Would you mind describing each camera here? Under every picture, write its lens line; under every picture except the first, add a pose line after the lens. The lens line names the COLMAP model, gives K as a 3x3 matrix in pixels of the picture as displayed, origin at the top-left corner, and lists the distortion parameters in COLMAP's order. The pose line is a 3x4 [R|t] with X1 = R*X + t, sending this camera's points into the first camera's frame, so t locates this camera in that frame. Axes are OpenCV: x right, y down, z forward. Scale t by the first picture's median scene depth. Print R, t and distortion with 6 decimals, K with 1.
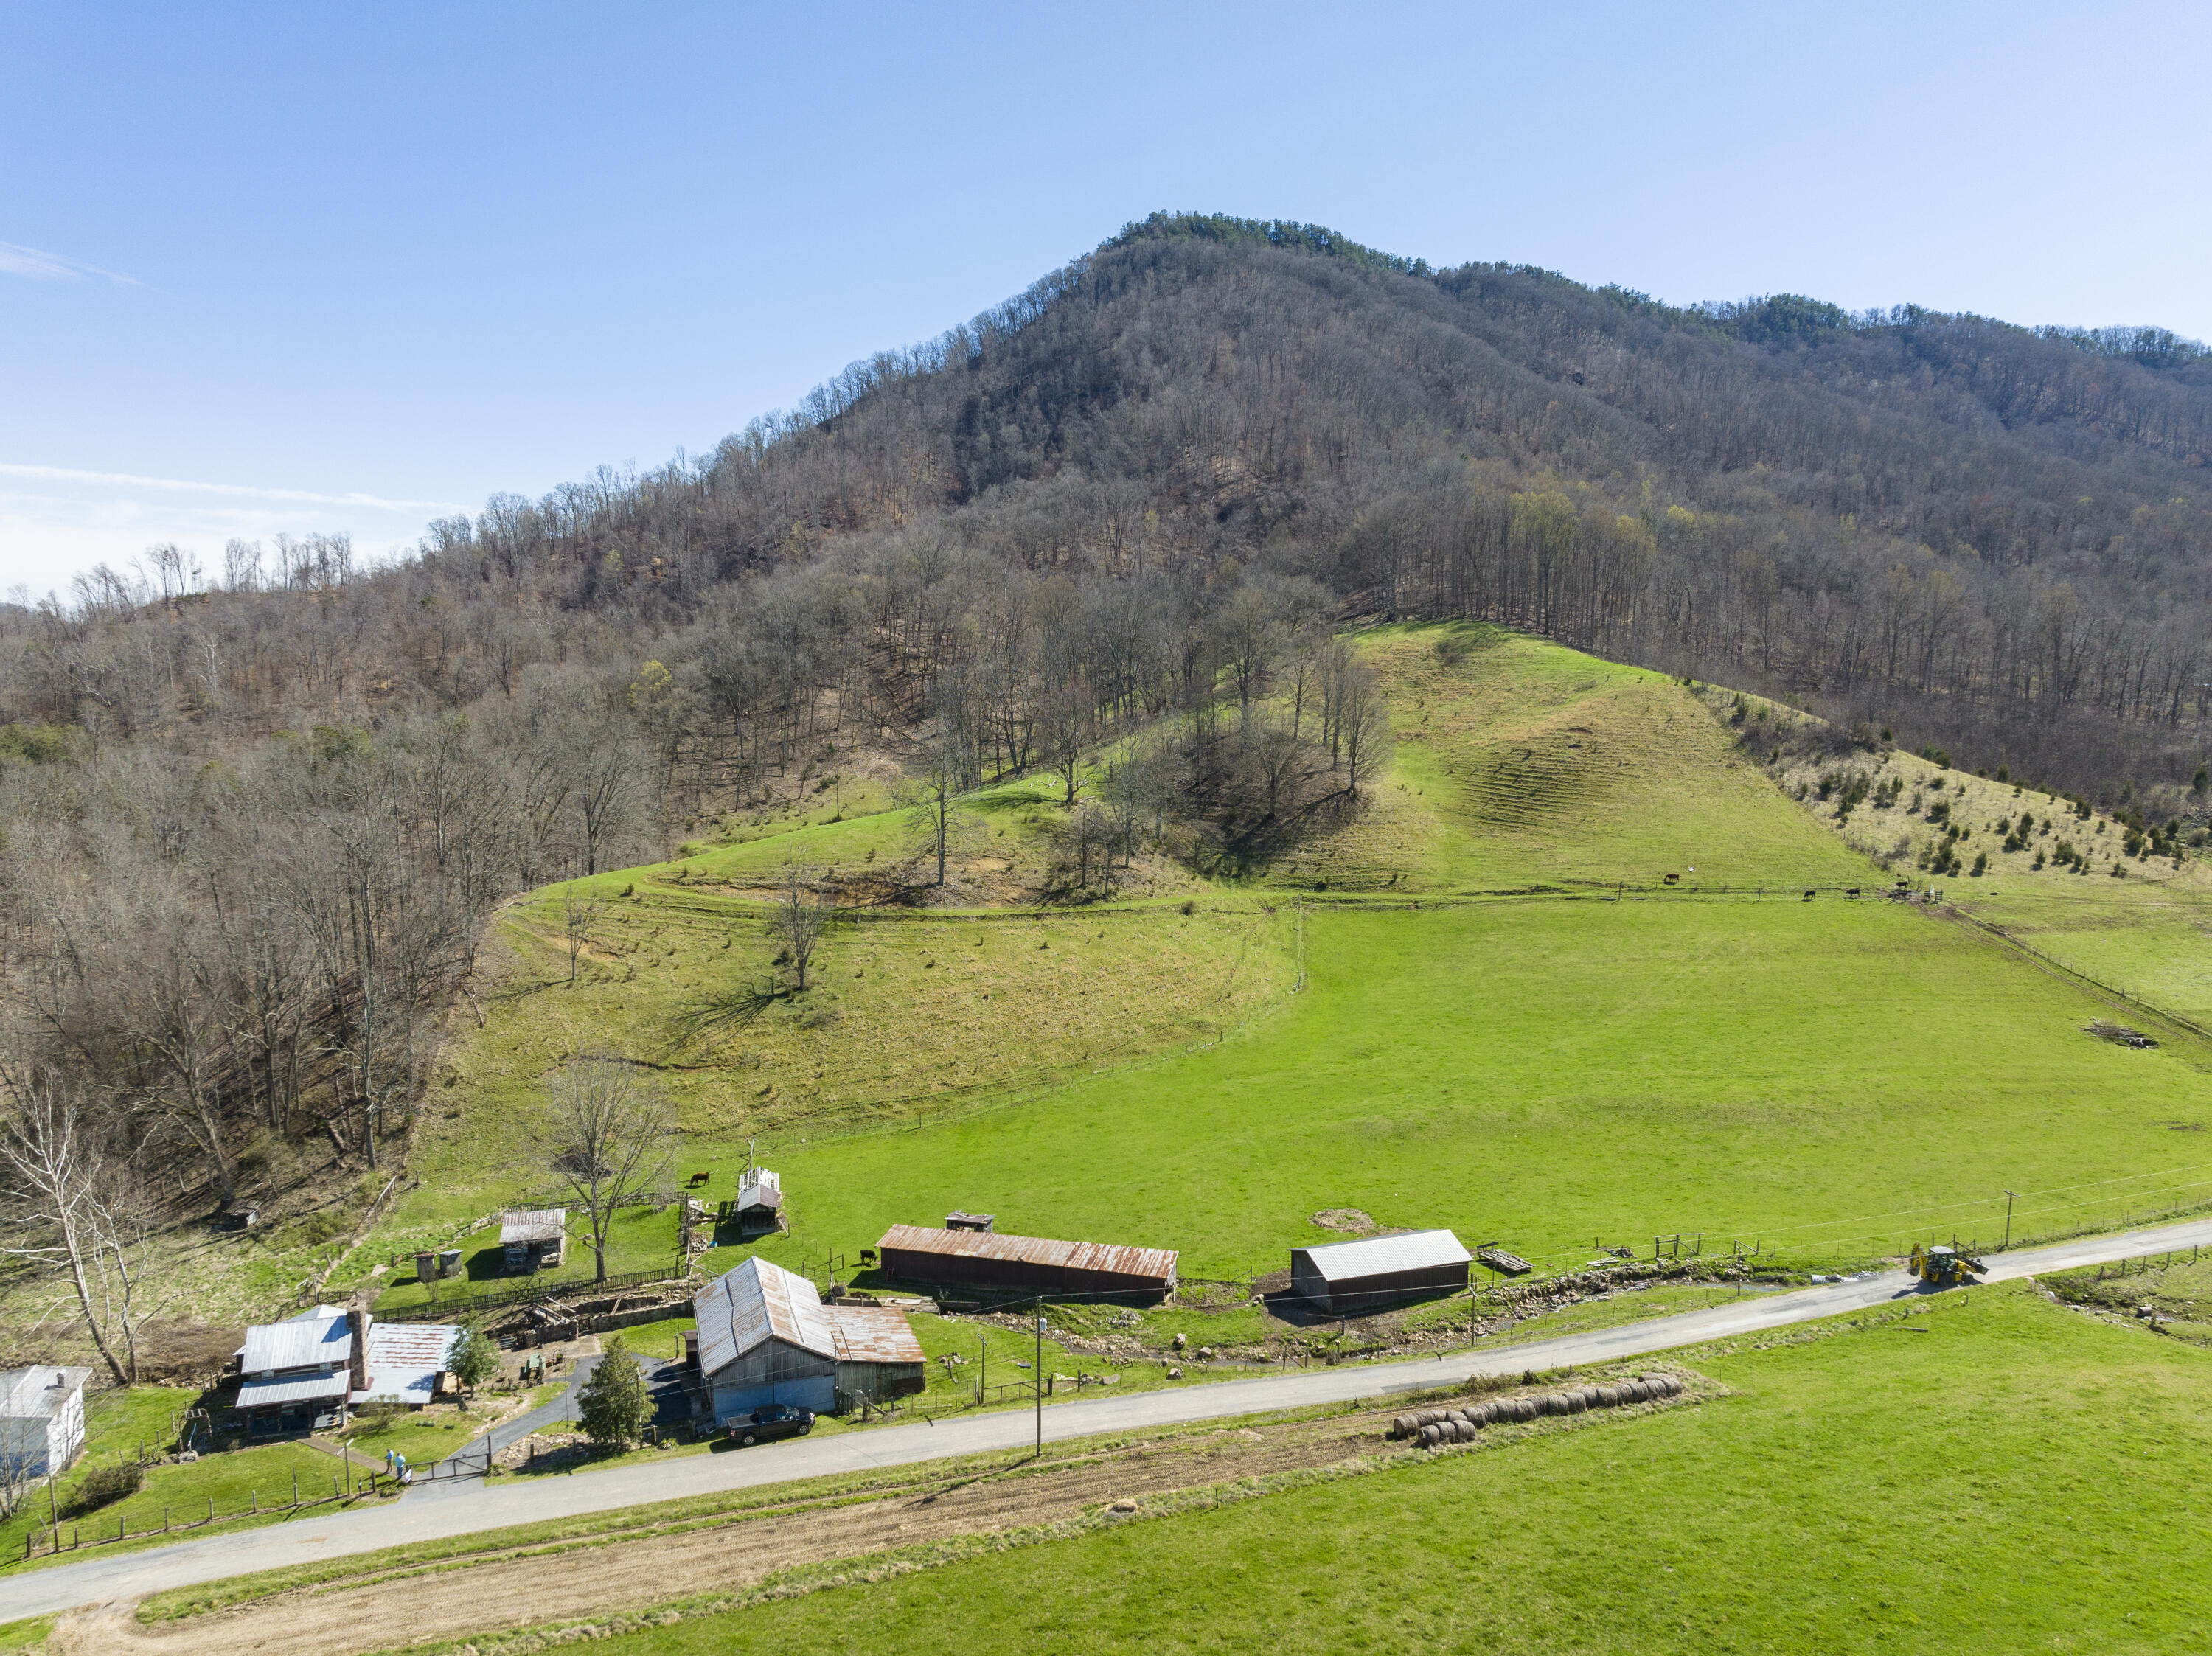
lens RADIAL K [[1559.6, 0, 1106.4], [0, 1559.6, 831.0], [0, 0, 1]] dist [-0.045993, 0.015346]
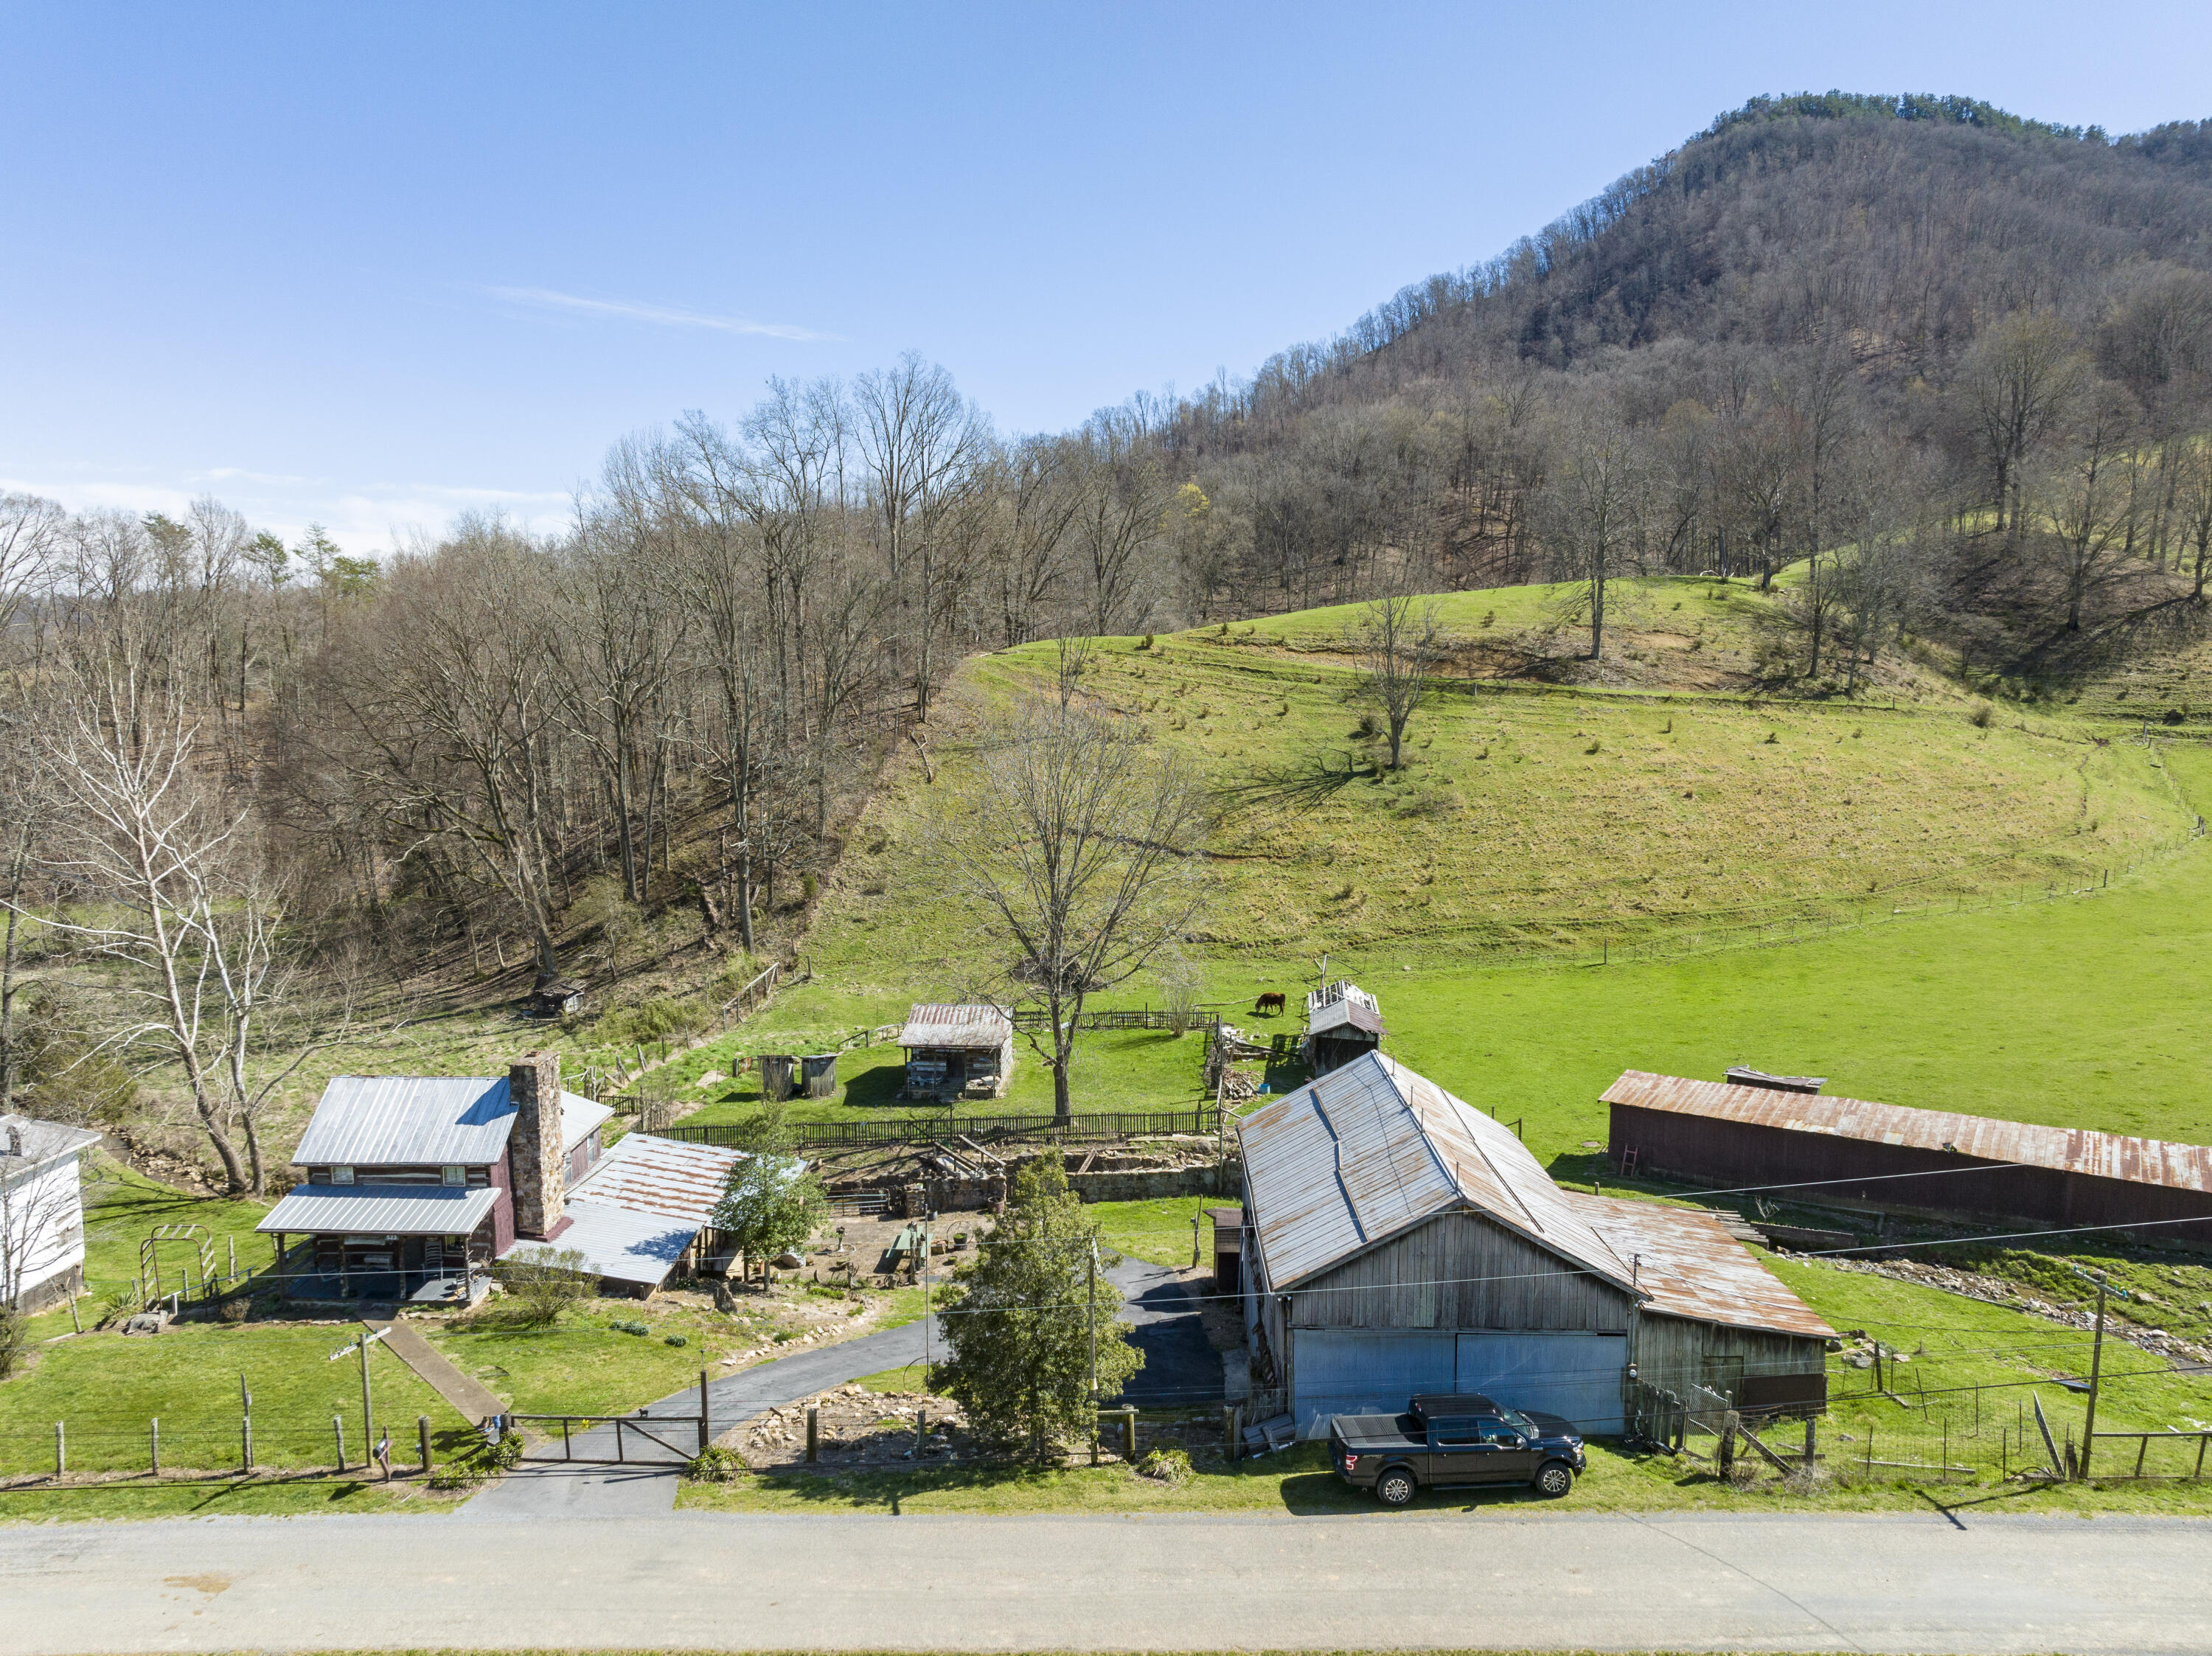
lens RADIAL K [[1559.6, 0, 1101.9], [0, 1559.6, 824.7], [0, 0, 1]] dist [-0.045993, 0.015346]
pose [[0.944242, 0.031747, -0.327718, -0.074950], [-0.035189, 0.999370, -0.004579, 0.101793], [0.327366, 0.015856, 0.944765, 0.265066]]
